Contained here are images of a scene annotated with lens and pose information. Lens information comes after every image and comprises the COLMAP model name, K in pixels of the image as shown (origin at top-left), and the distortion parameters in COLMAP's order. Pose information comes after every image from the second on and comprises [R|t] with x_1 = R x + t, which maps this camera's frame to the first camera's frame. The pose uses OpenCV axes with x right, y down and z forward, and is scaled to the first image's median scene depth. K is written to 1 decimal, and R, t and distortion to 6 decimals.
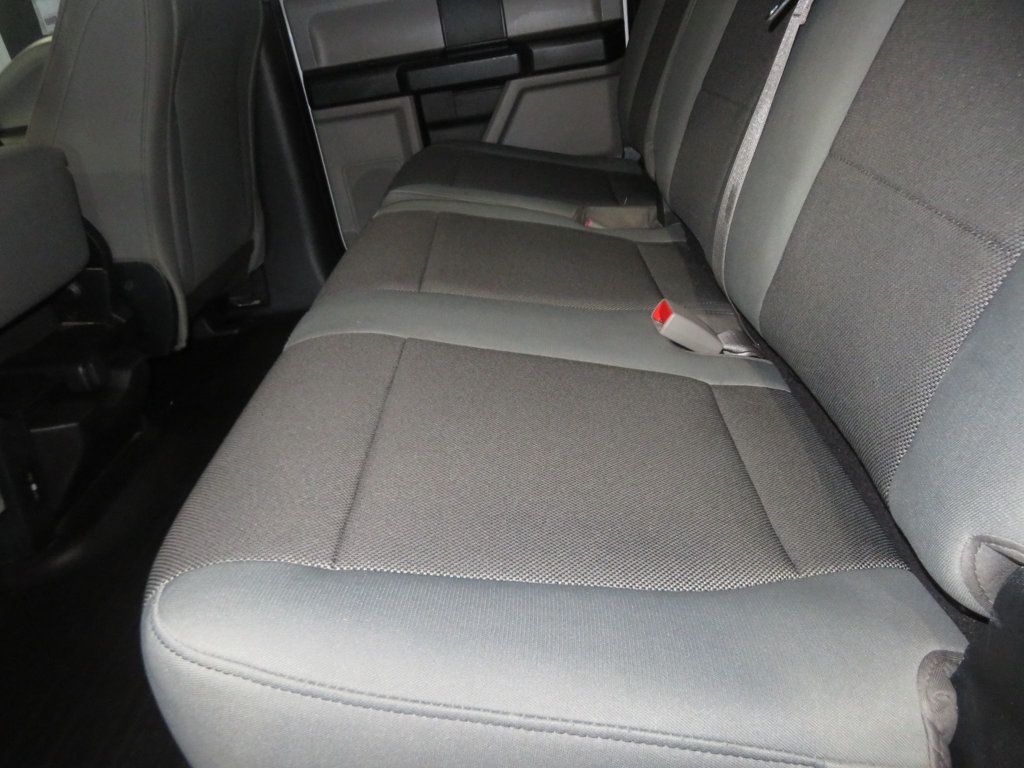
lens RADIAL K [[729.6, 0, 516.6], [0, 729.6, 382.7], [0, 0, 1]] dist [-0.008323, 0.012103]
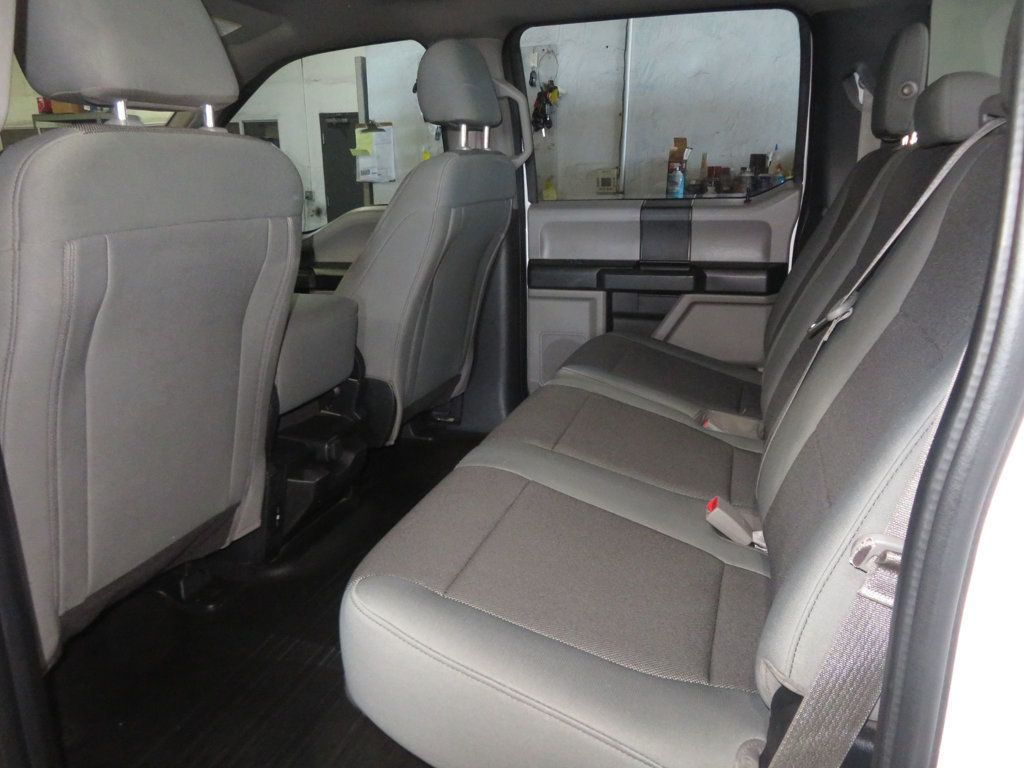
lens RADIAL K [[729.6, 0, 524.4], [0, 729.6, 389.0], [0, 0, 1]] dist [-0.008323, 0.012103]
pose [[0.945997, 0.205435, -0.250771, 0.120212], [-0.246992, 0.957785, -0.147112, -0.010776], [0.209963, 0.201106, 0.956803, -0.335261]]
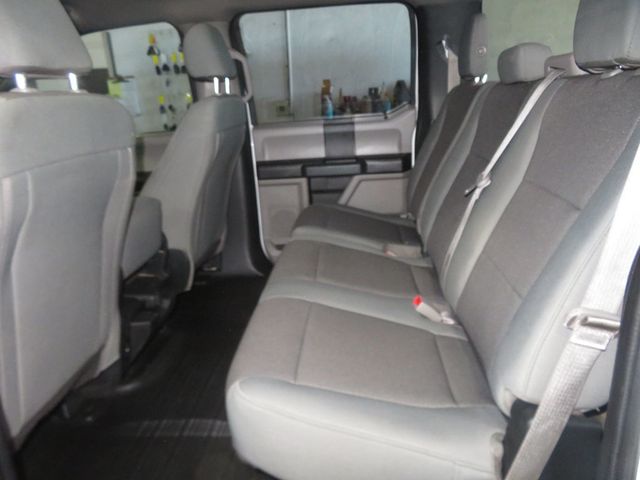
lens RADIAL K [[456.0, 0, 324.3], [0, 456.0, 239.7], [0, 0, 1]] dist [-0.008323, 0.012103]
pose [[0.994635, 0.098000, -0.033119, -0.052882], [-0.102359, 0.978648, -0.178244, 0.002447], [0.014944, 0.180678, 0.983429, -0.361041]]
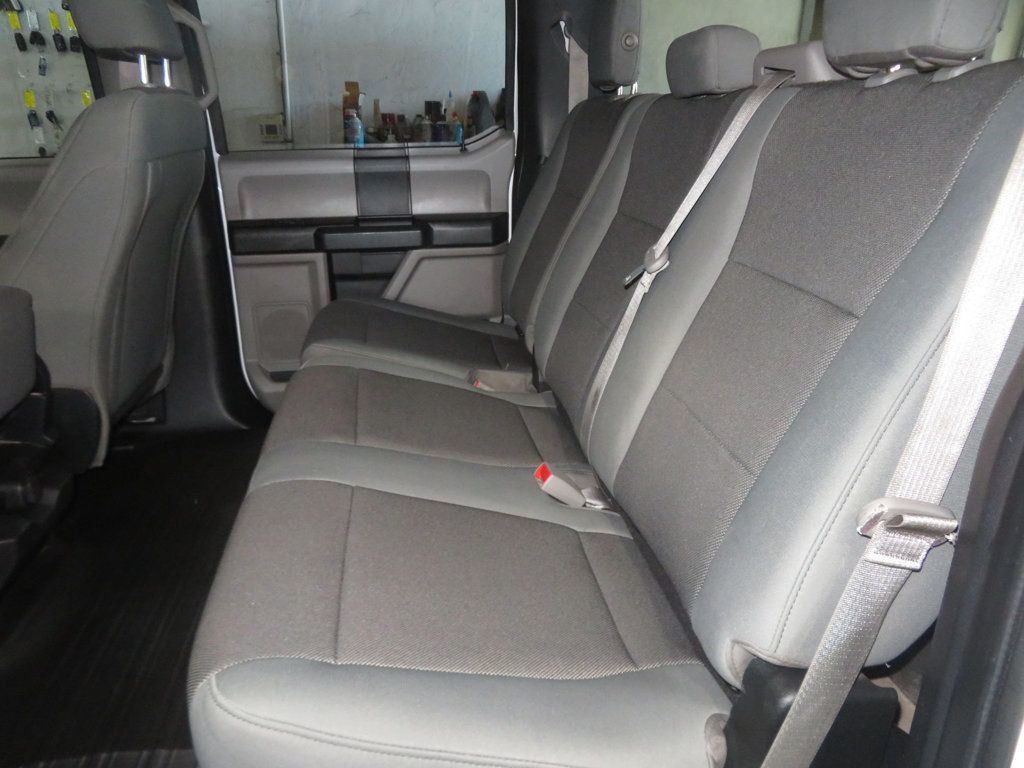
lens RADIAL K [[729.6, 0, 516.2], [0, 729.6, 380.5], [0, 0, 1]] dist [-0.008323, 0.012103]
pose [[0.977493, 0.075002, 0.197186, -0.092721], [-0.043428, 0.986190, -0.159826, -0.034624], [-0.206450, 0.147665, 0.967251, -0.229729]]
